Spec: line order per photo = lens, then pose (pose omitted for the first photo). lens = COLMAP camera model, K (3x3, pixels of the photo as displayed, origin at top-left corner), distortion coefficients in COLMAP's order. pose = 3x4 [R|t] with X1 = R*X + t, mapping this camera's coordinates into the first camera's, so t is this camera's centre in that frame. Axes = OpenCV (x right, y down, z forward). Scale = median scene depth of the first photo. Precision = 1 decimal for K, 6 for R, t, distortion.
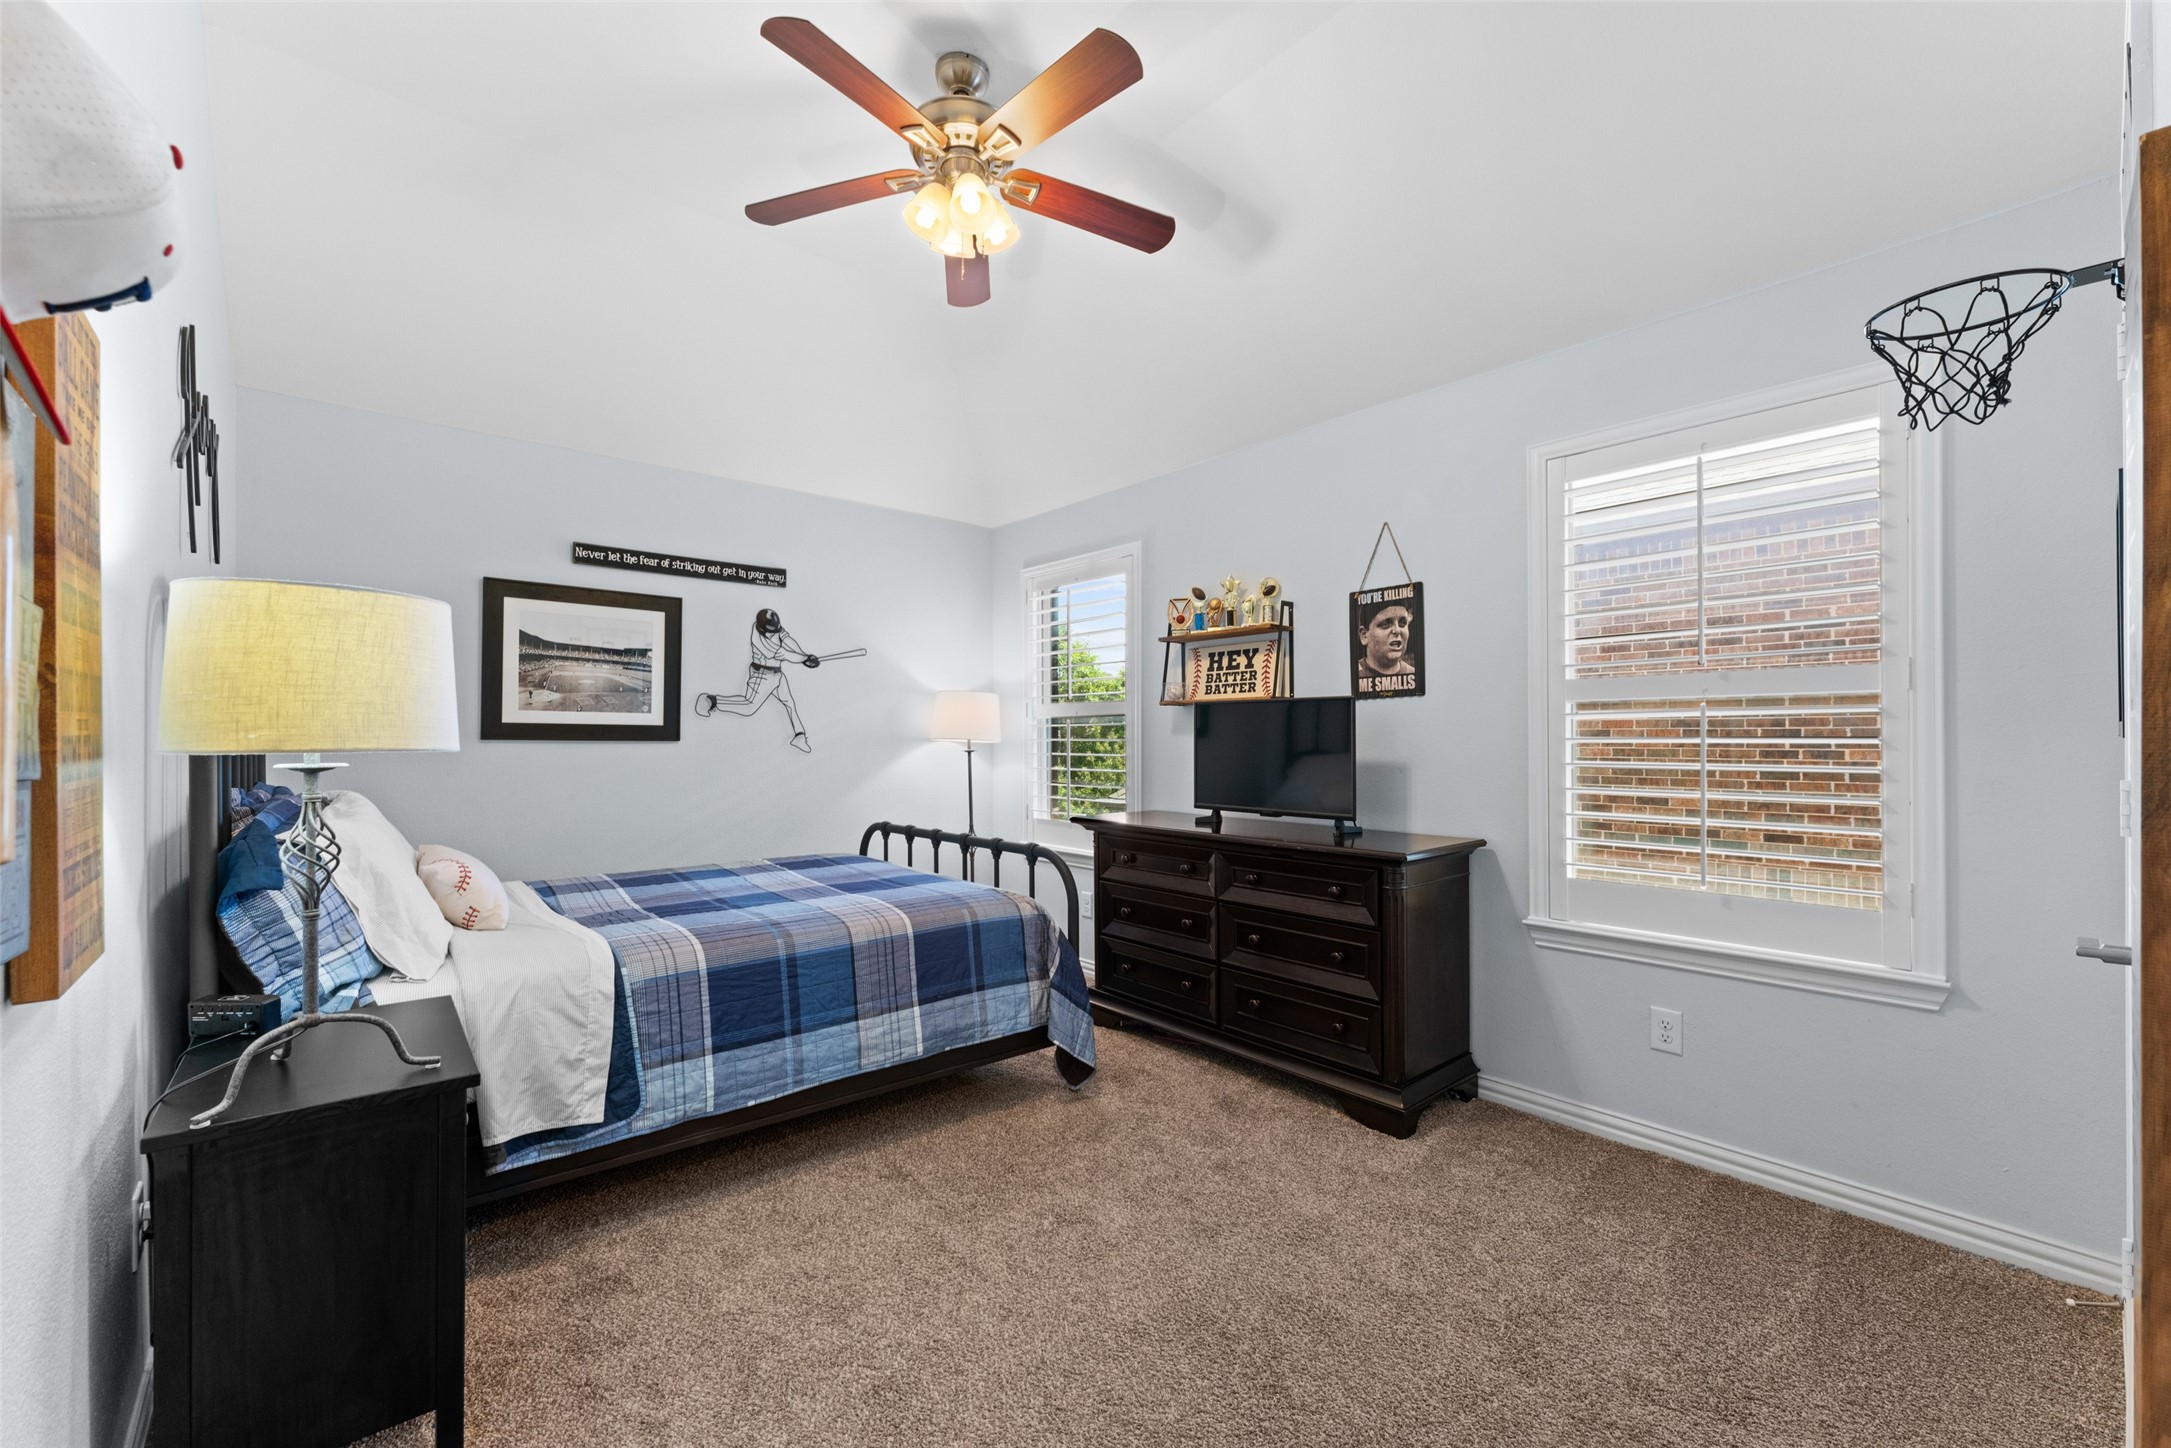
lens RADIAL K [[873.2, 0, 1082.9], [0, 873.2, 733.4], [0, 0, 1]] dist [0.000489, 0.000098]
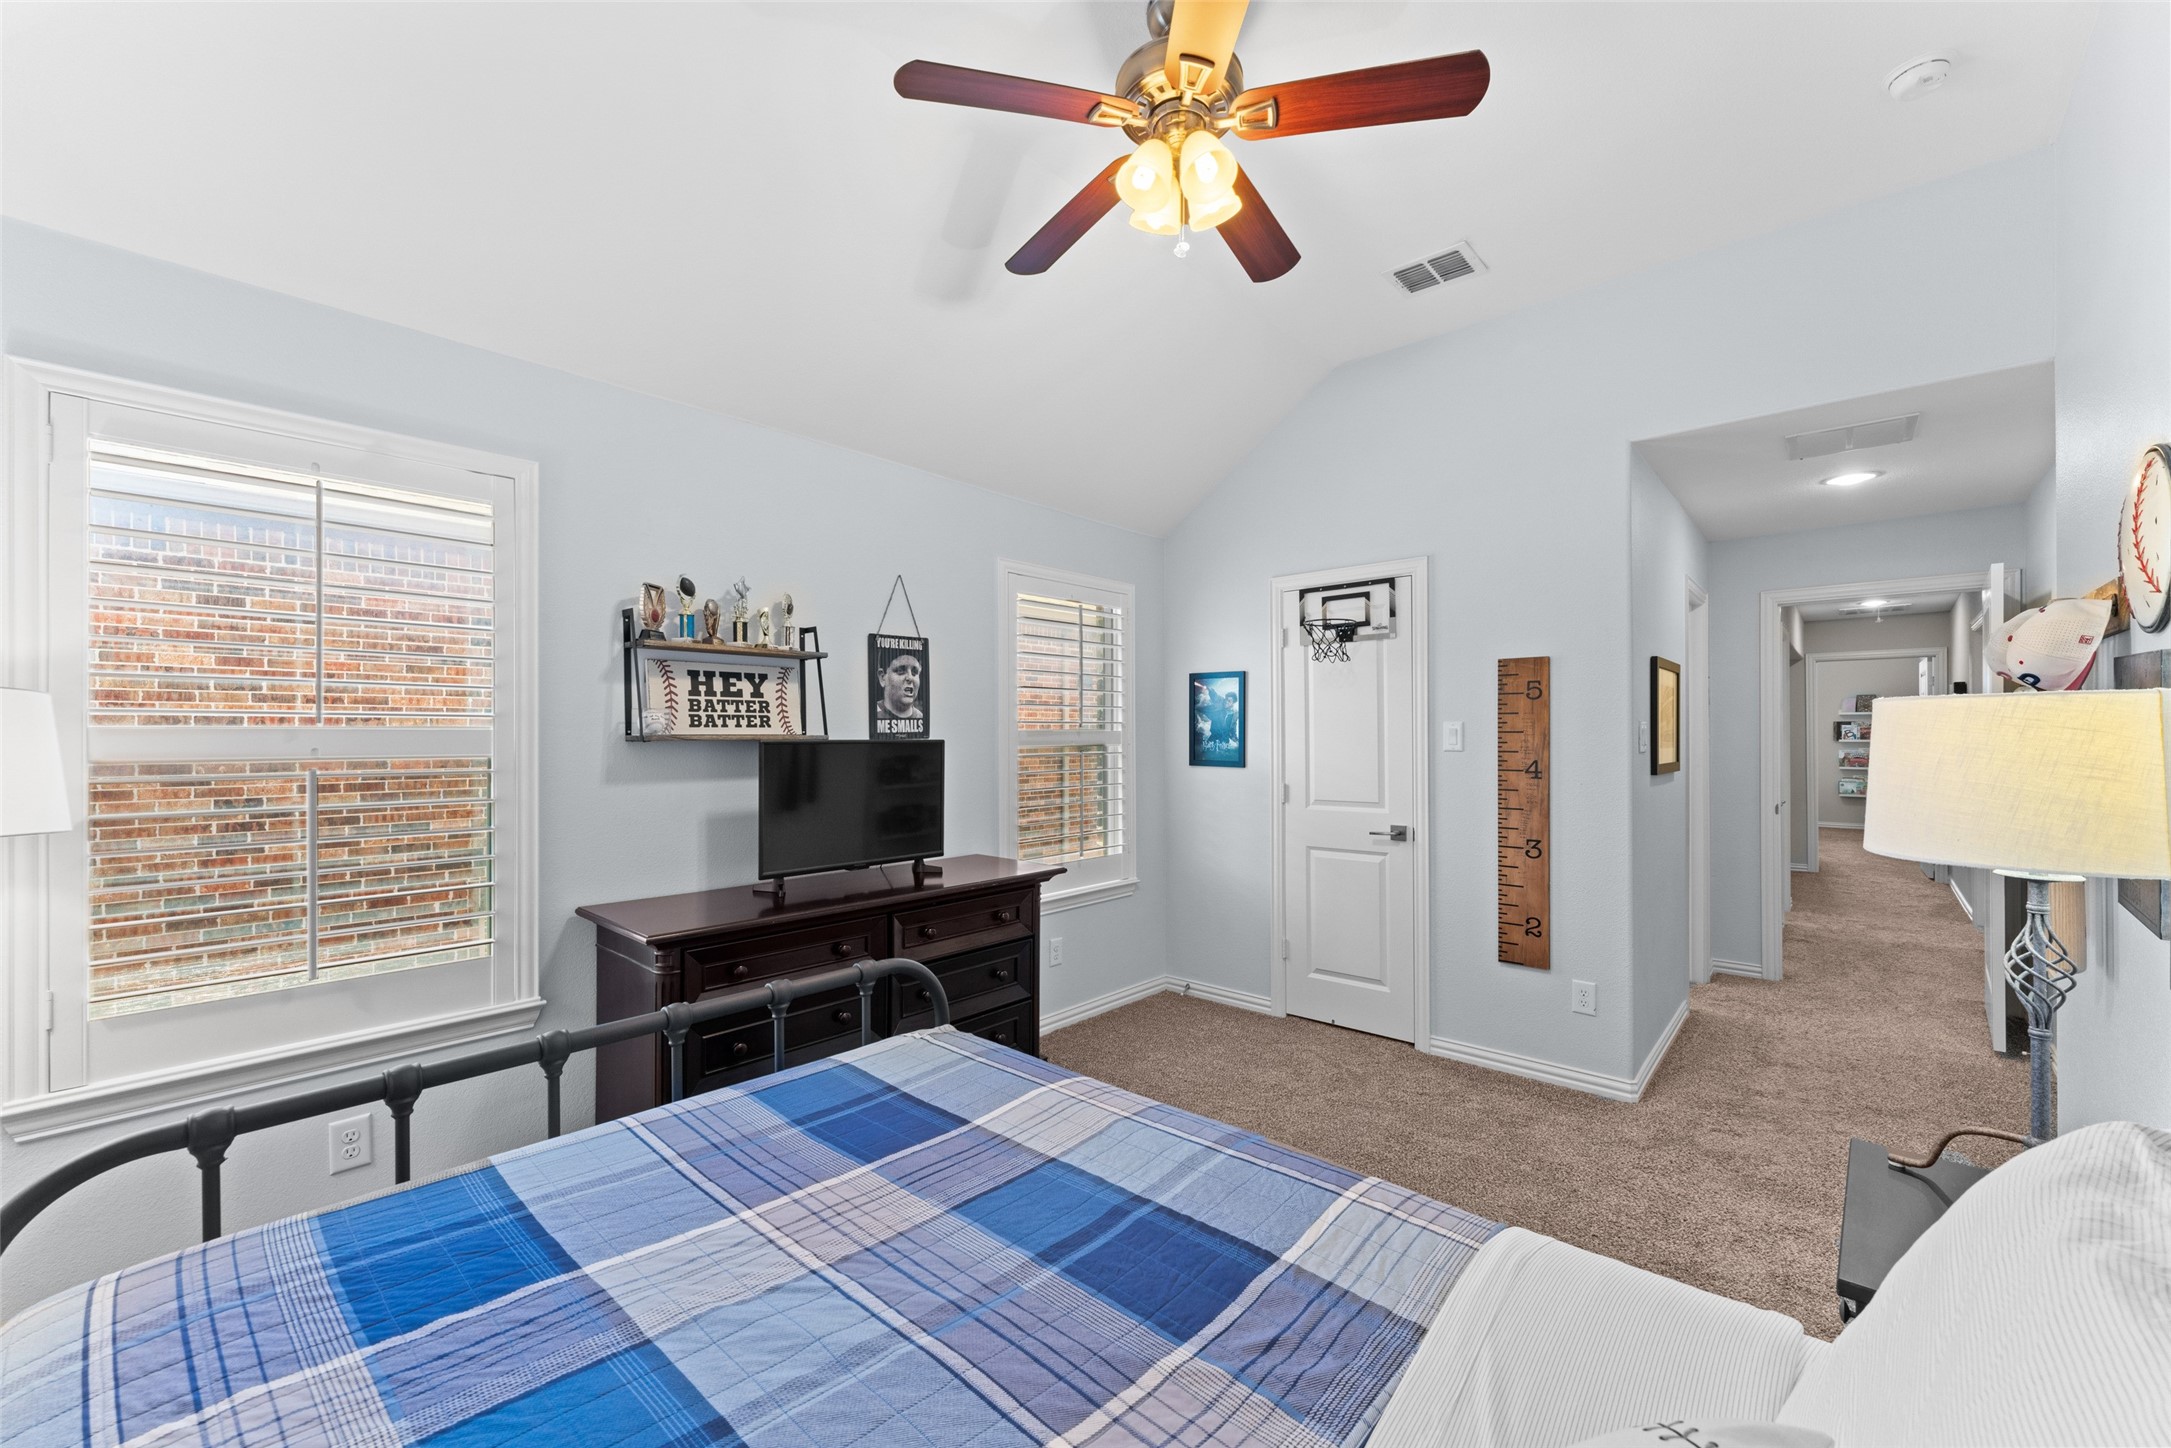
lens RADIAL K [[873.2, 0, 1081.2], [0, 873.2, 729.0], [0, 0, 1]] dist [0.000489, 0.000098]
pose [[-0.124482, 0.017093, 0.992075, -0.666310], [0.005421, 0.999848, -0.016547, -0.031764], [-0.992207, 0.003318, -0.124556, 0.829484]]
